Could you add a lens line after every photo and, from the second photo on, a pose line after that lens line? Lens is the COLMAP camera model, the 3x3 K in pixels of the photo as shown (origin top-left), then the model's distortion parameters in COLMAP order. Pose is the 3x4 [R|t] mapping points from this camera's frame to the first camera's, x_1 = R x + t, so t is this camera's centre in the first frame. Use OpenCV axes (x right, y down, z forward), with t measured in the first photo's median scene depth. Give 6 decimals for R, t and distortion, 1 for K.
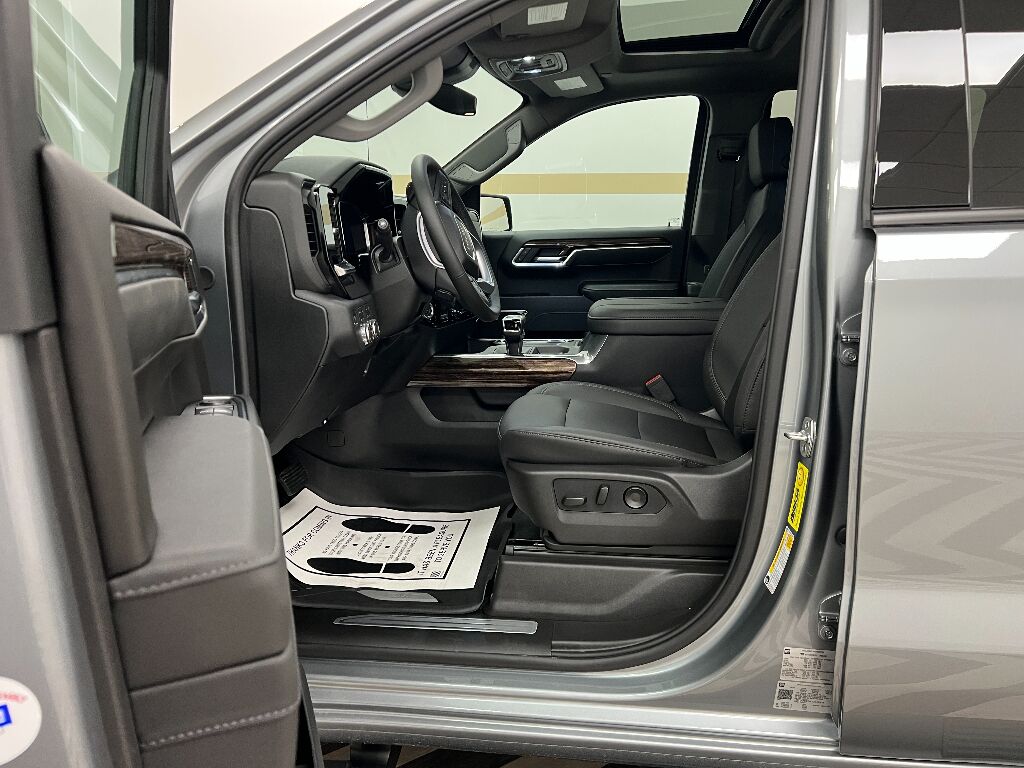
lens RADIAL K [[772.7, 0, 512.0], [0, 772.7, 384.0], [0, 0, 1]] dist [0.100757, -0.002478]
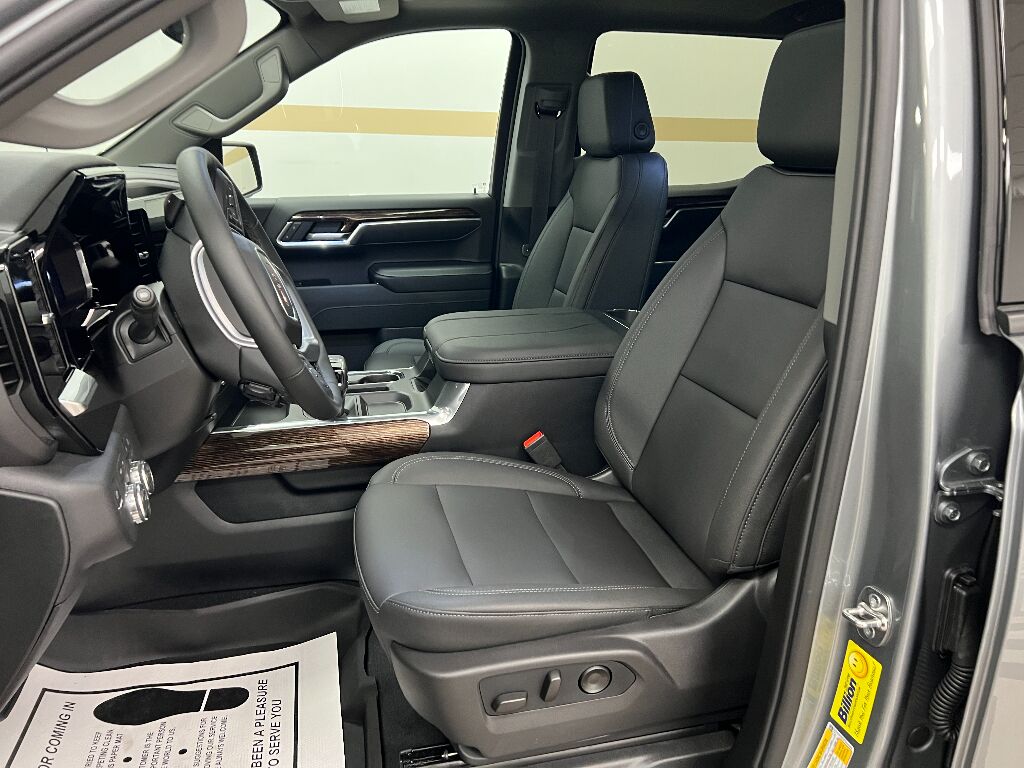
lens RADIAL K [[781.4, 0, 510.8], [0, 781.4, 406.6], [0, 0, 1]] dist [0.008644, -0.002871]
pose [[0.934263, -0.099675, 0.342372, -0.092561], [0.051264, 0.987708, 0.147664, -0.148550], [-0.352882, -0.120406, 0.927888, 0.306115]]
